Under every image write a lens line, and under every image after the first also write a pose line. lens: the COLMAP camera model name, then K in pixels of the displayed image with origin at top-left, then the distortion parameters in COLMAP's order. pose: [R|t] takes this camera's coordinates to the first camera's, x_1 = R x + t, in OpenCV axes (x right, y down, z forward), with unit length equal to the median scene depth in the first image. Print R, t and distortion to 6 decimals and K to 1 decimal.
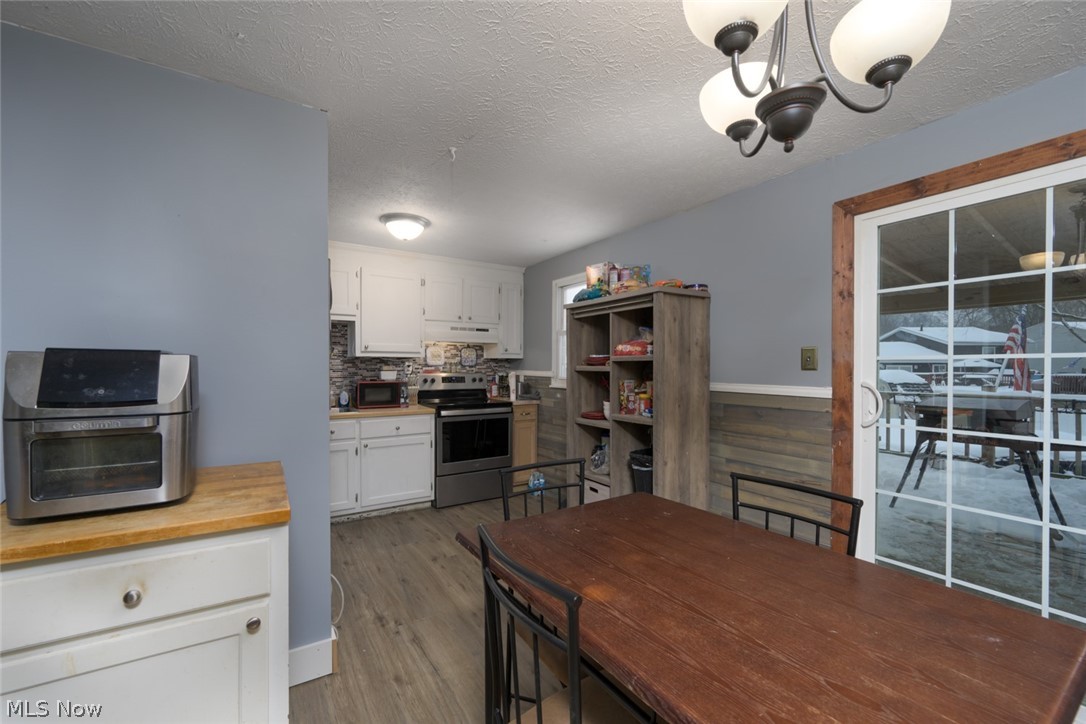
lens RADIAL K [[441.1, 0, 543.0], [0, 441.1, 362.0], [0, 0, 1]] dist [0.000059, -0.000002]
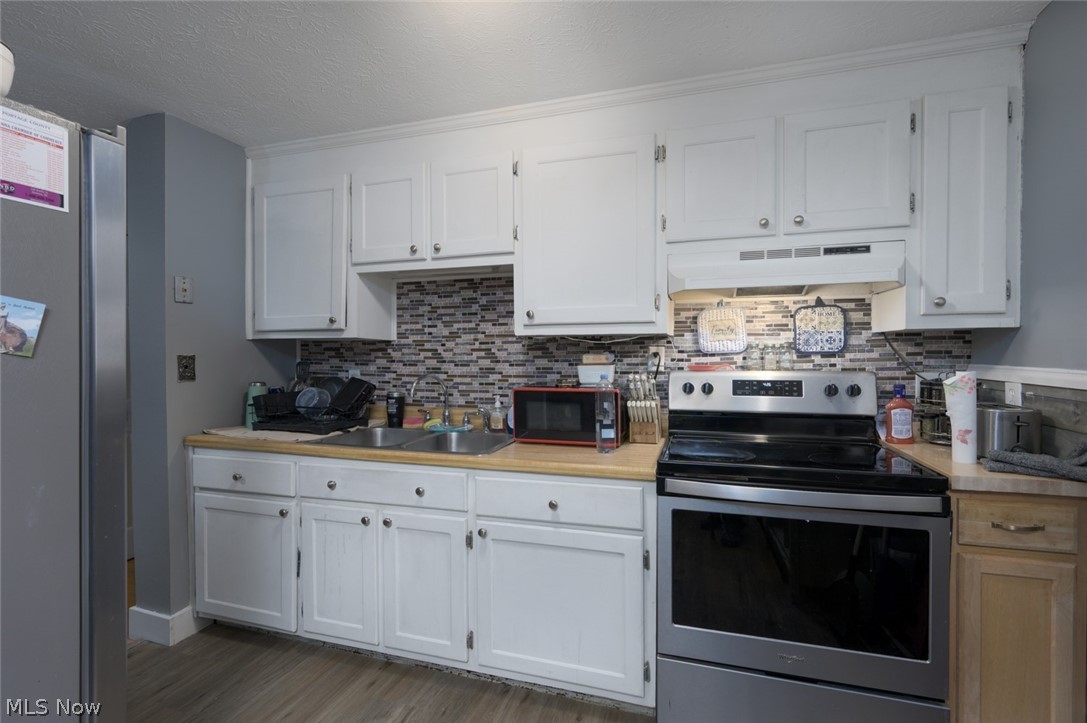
lens RADIAL K [[466.5, 0, 543.5], [0, 466.5, 361.5], [0, 0, 1]] dist [-0.001097, -0.000103]
pose [[0.610720, 0.003740, -0.791837, 0.008755], [0.012981, 0.999807, 0.014735, 0.007670], [0.791740, -0.019278, 0.610554, 0.604771]]
